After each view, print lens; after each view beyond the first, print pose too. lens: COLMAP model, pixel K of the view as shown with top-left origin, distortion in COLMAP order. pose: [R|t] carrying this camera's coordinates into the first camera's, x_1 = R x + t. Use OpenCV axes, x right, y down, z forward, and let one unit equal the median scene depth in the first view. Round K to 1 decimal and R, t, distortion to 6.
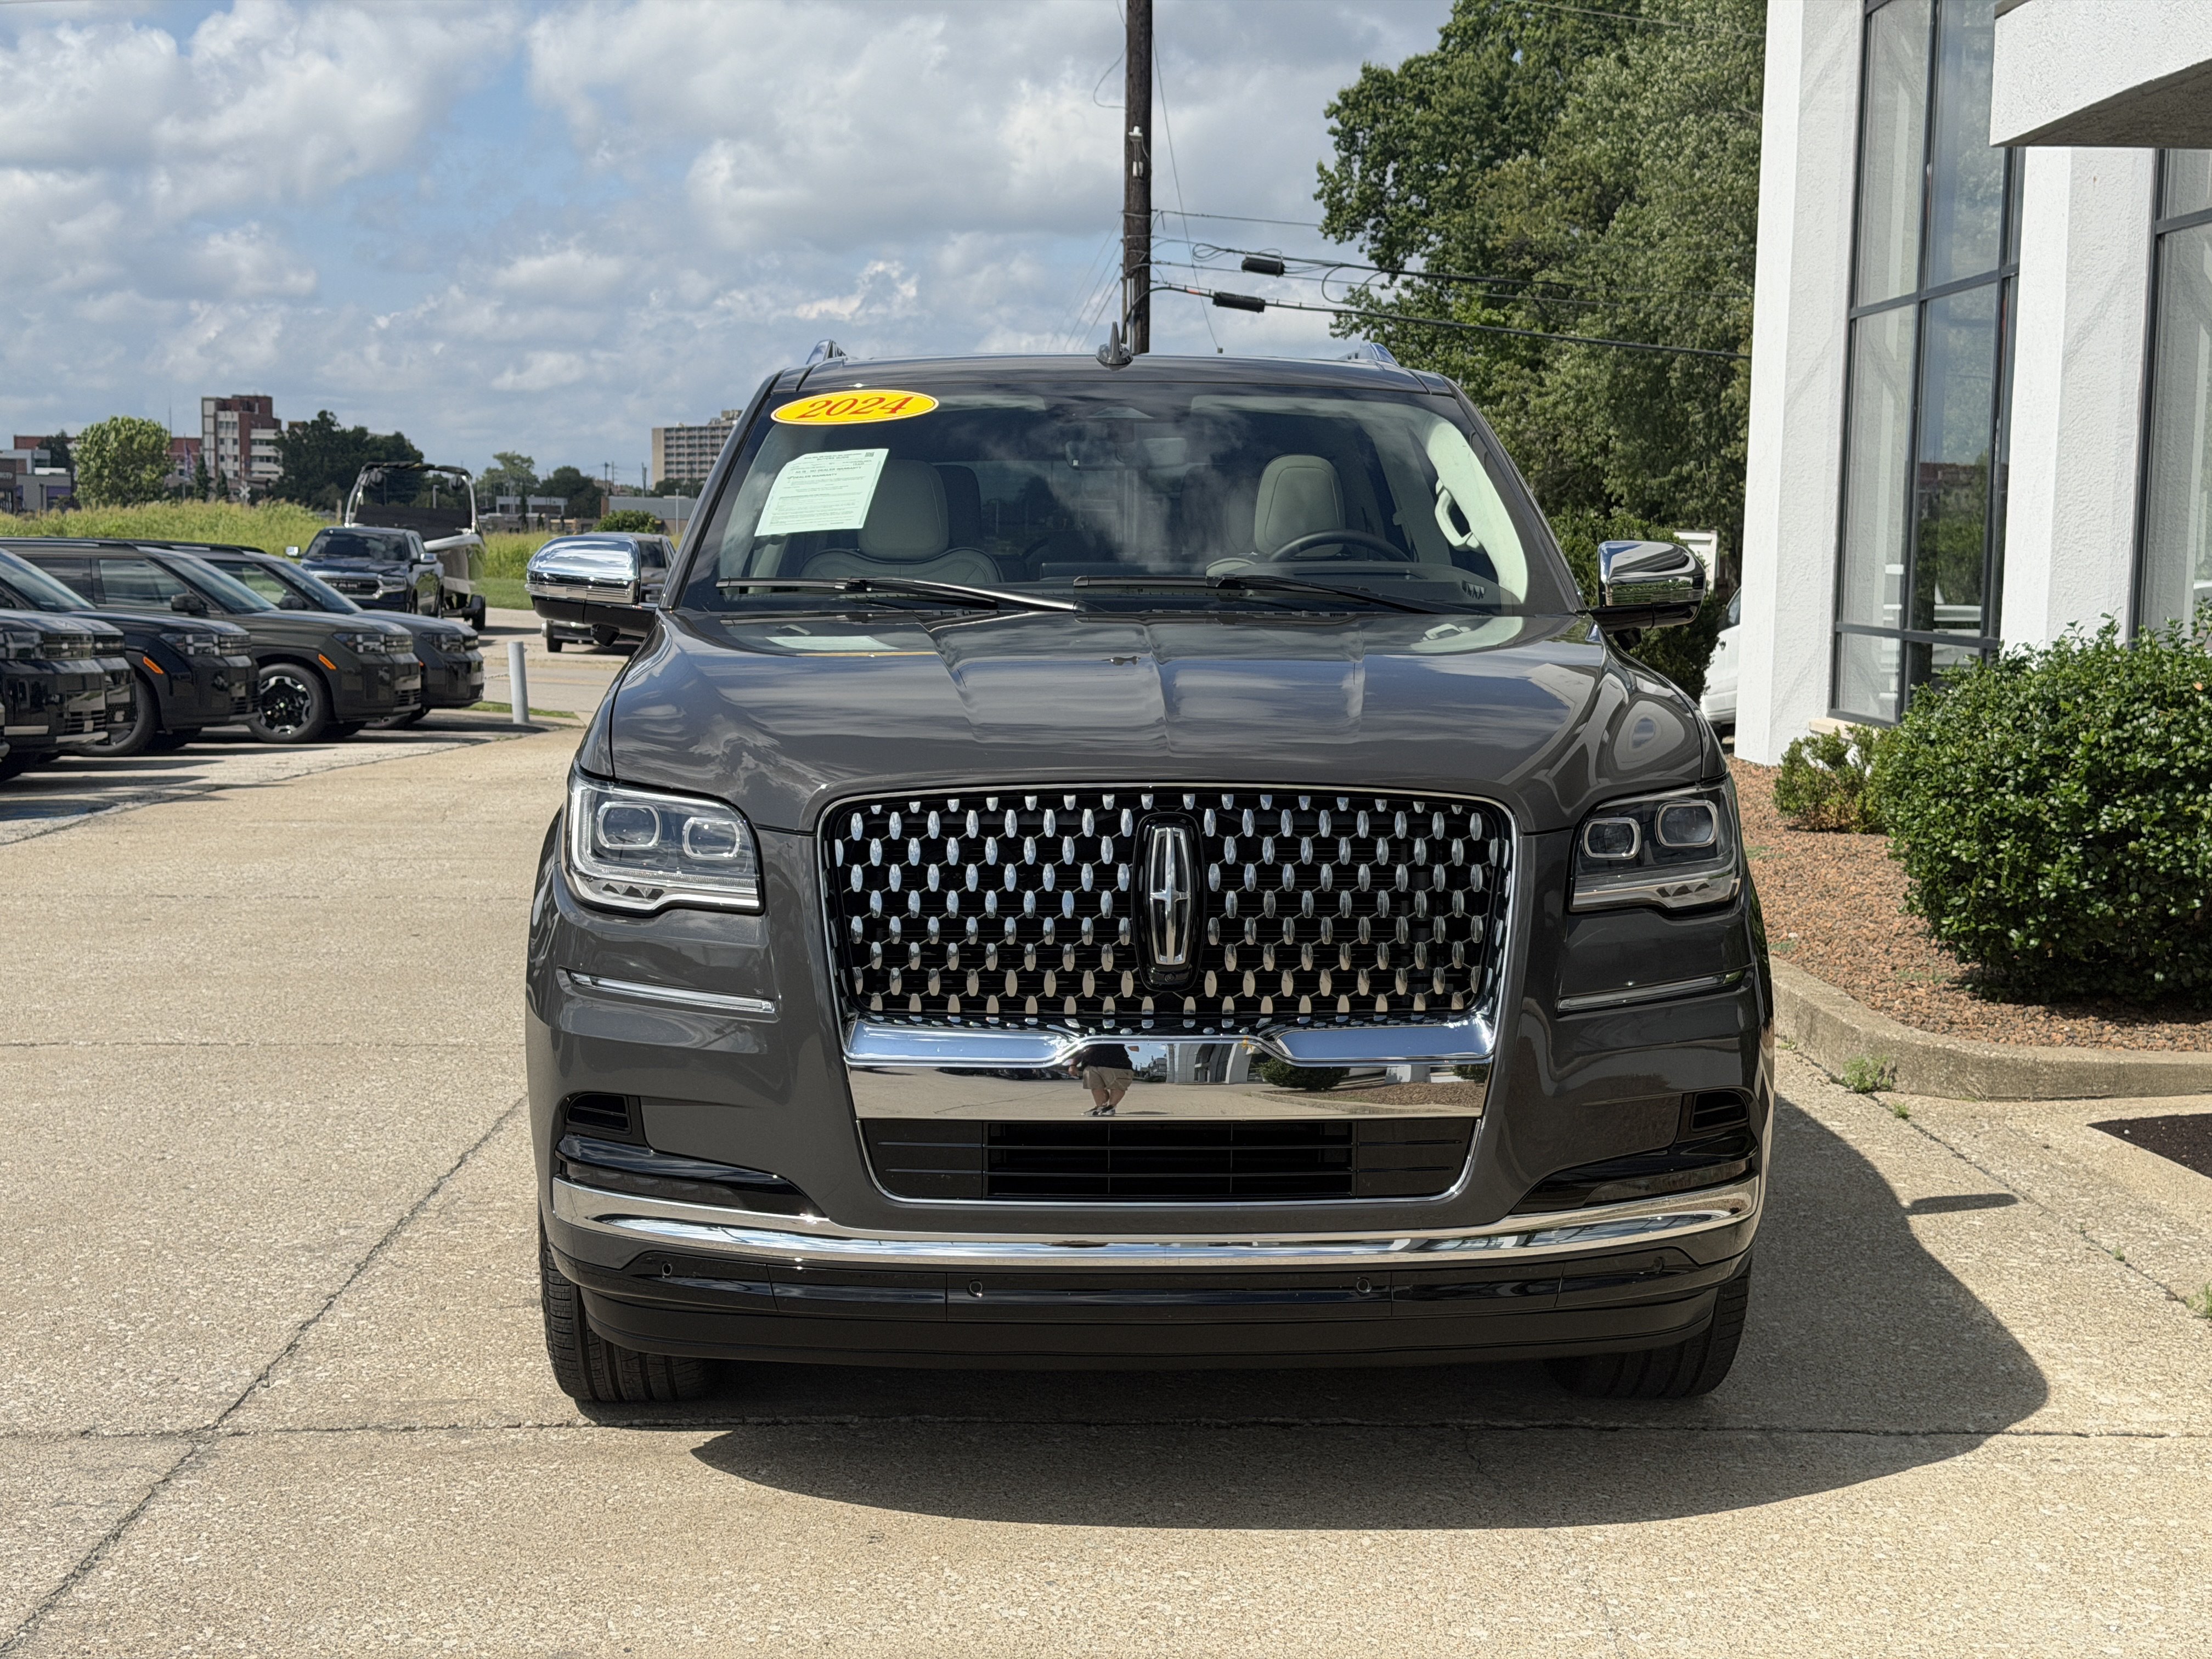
lens RADIAL K [[3171.6, 0, 1139.4], [0, 3171.6, 819.9], [0, 0, 1]] dist [0.203620, -0.357889]
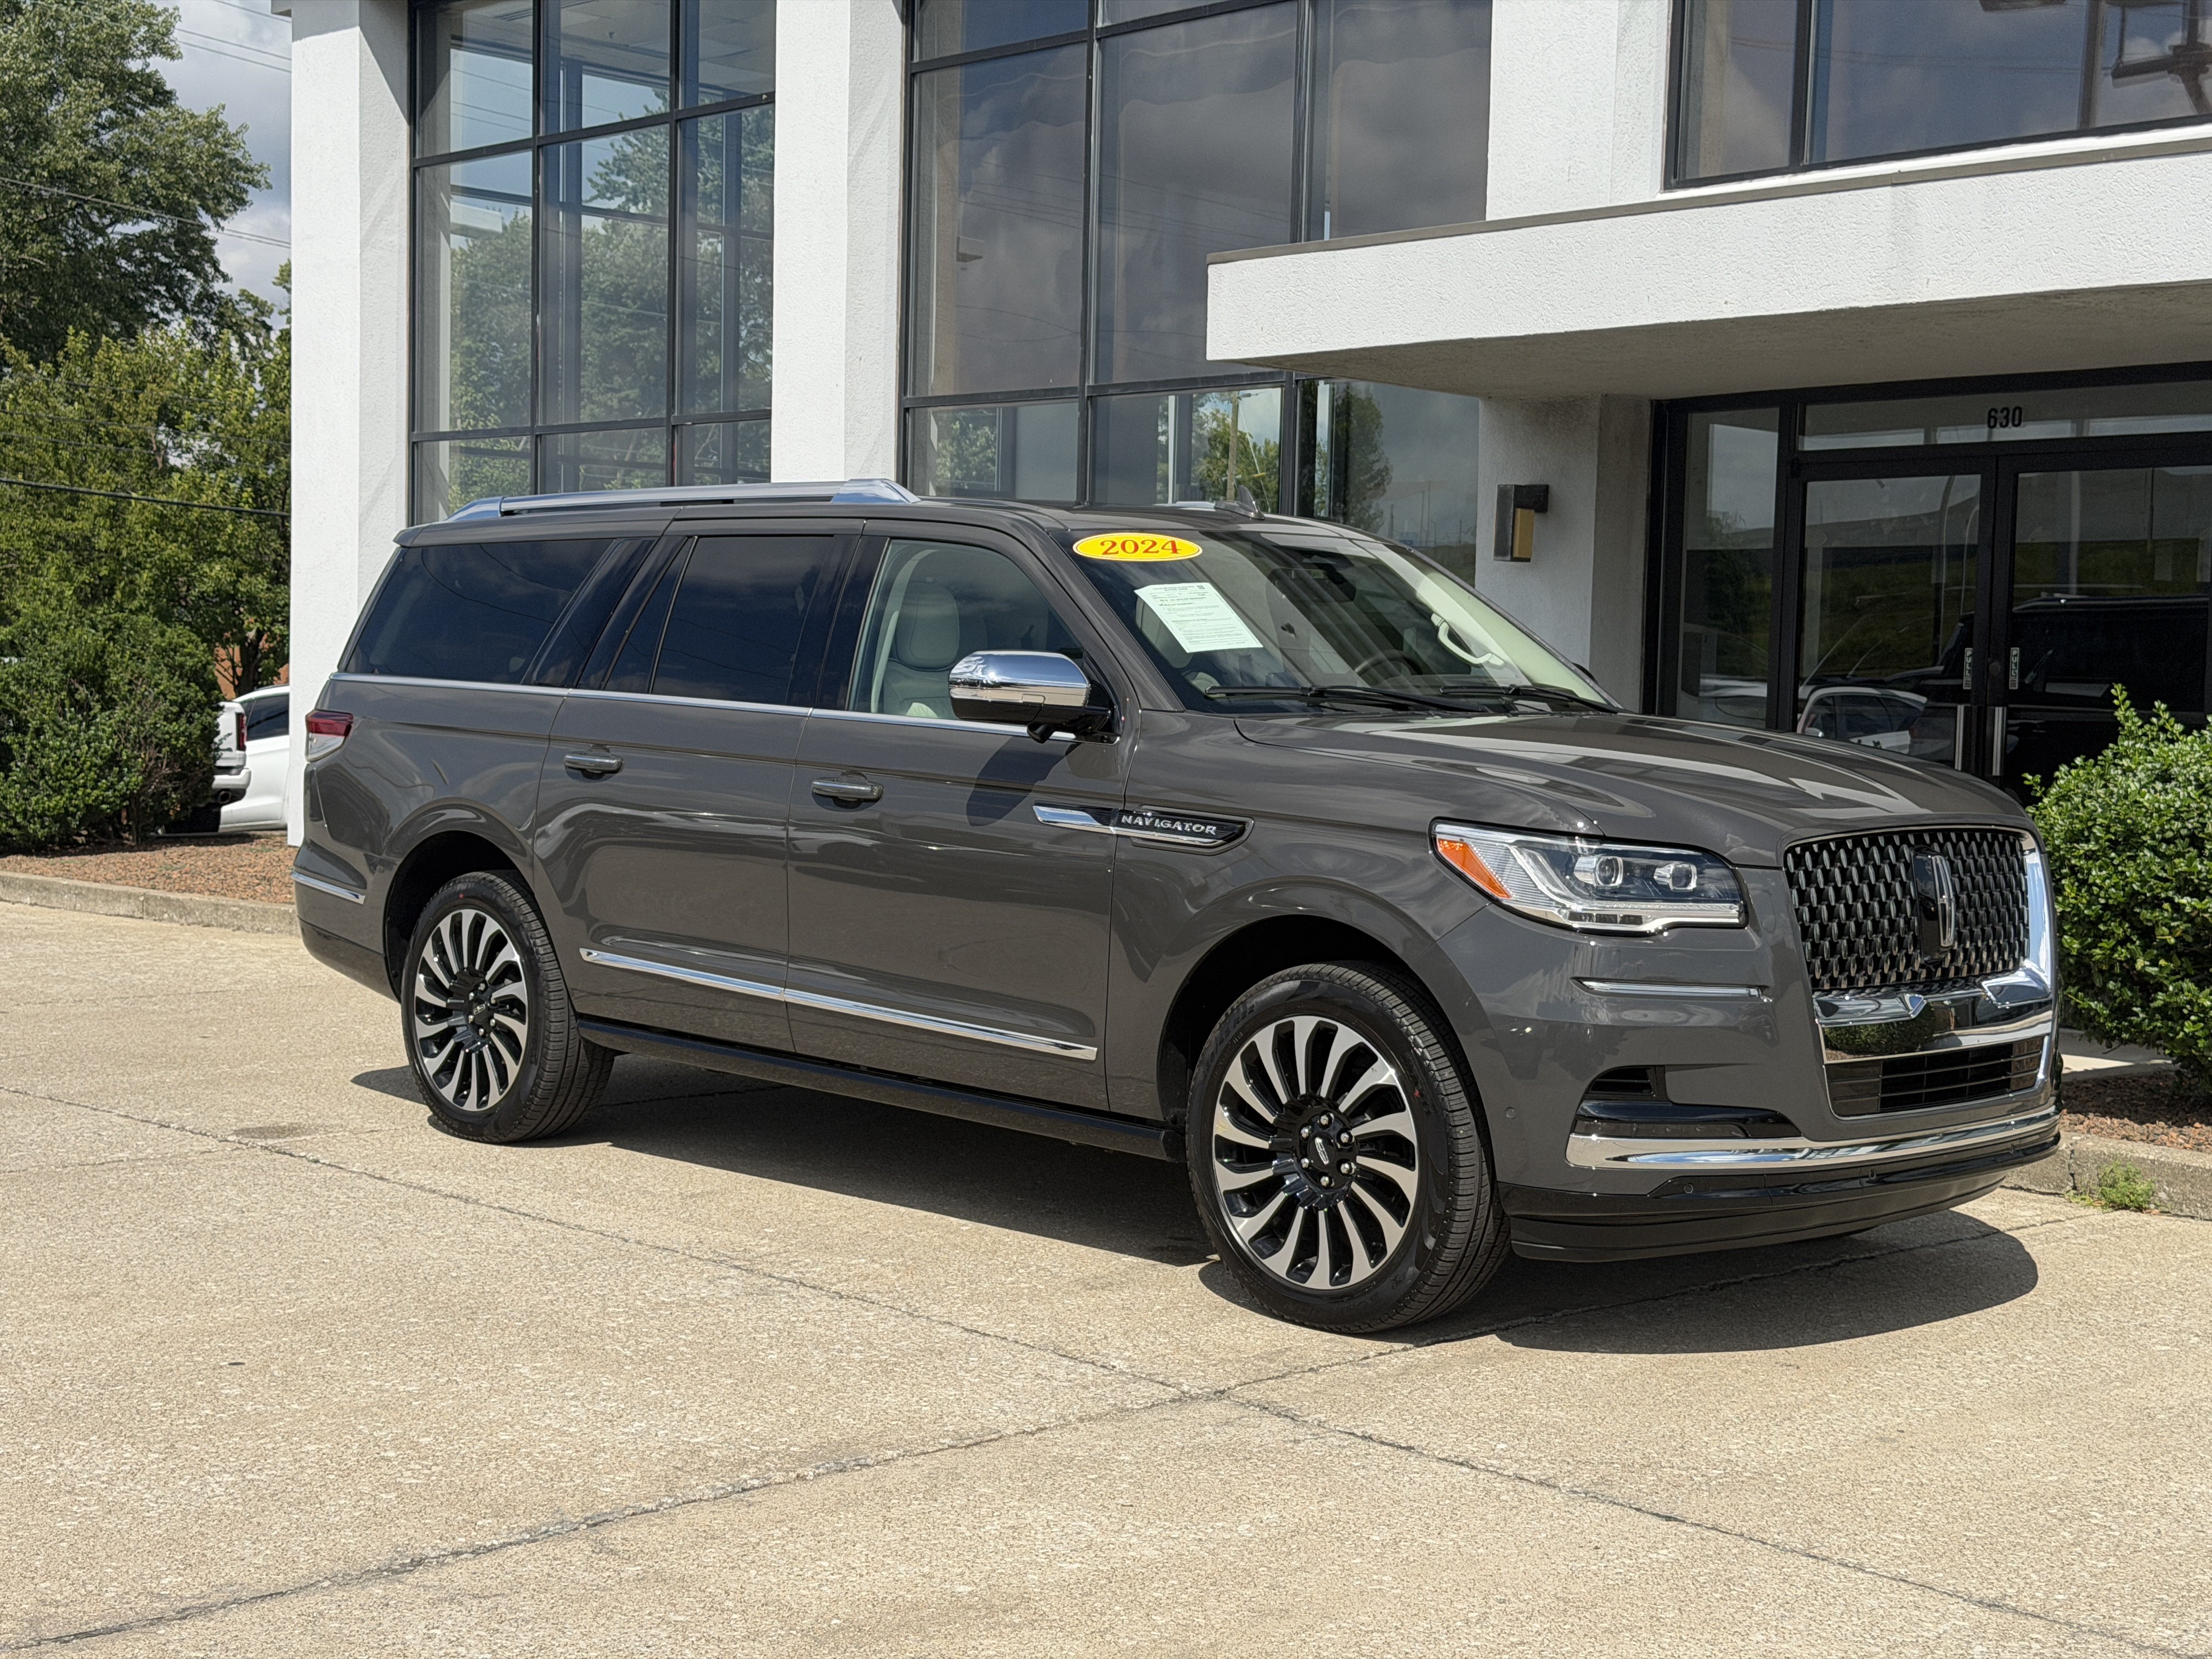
lens RADIAL K [[3155.5, 0, 1106.0], [0, 3155.5, 829.5], [0, 0, 1]] dist [0.190761, -0.349363]
pose [[0.727995, -0.027896, 0.685014, -0.375899], [0.045291, 0.998946, -0.007453, -0.004607], [-0.684085, 0.036451, 0.728491, 0.049601]]
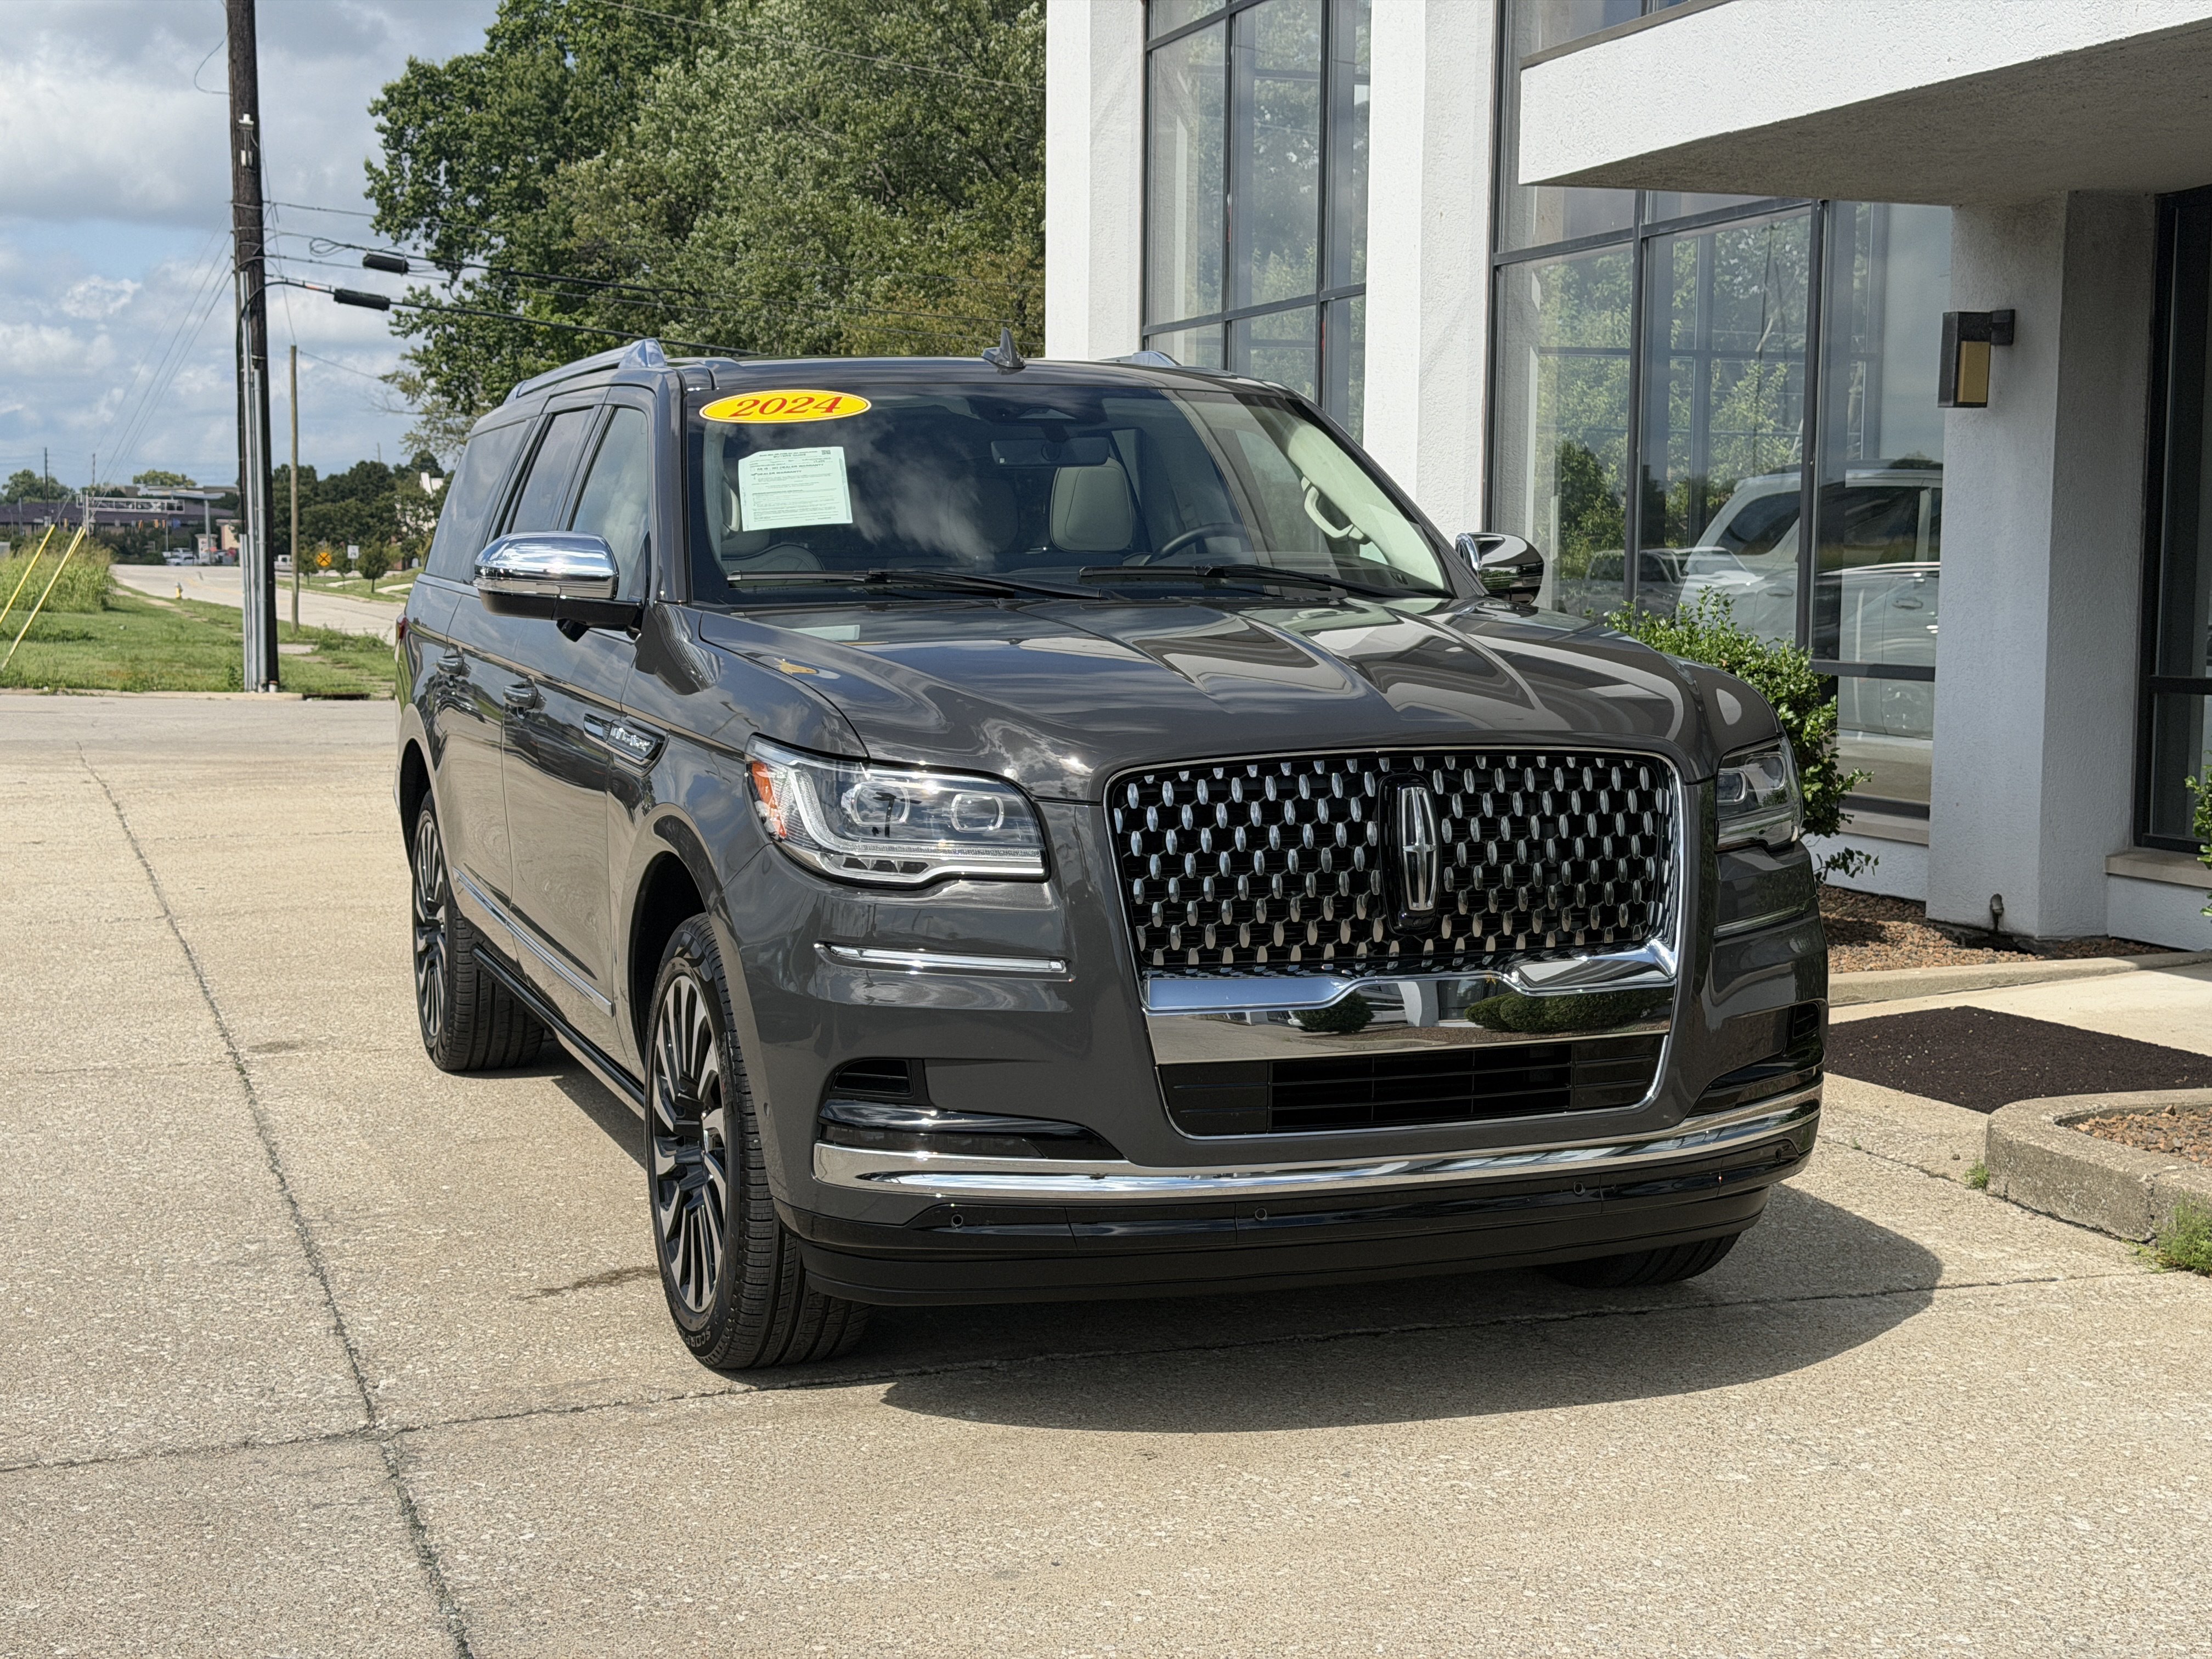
lens RADIAL K [[3169.4, 0, 1106.0], [0, 3169.4, 829.5], [0, 0, 1]] dist [0.234823, -0.506222]
pose [[0.947318, -0.034989, 0.318378, -0.128451], [0.034838, 0.999374, 0.006172, 0.001921], [-0.318395, 0.005245, 0.947944, -0.004883]]
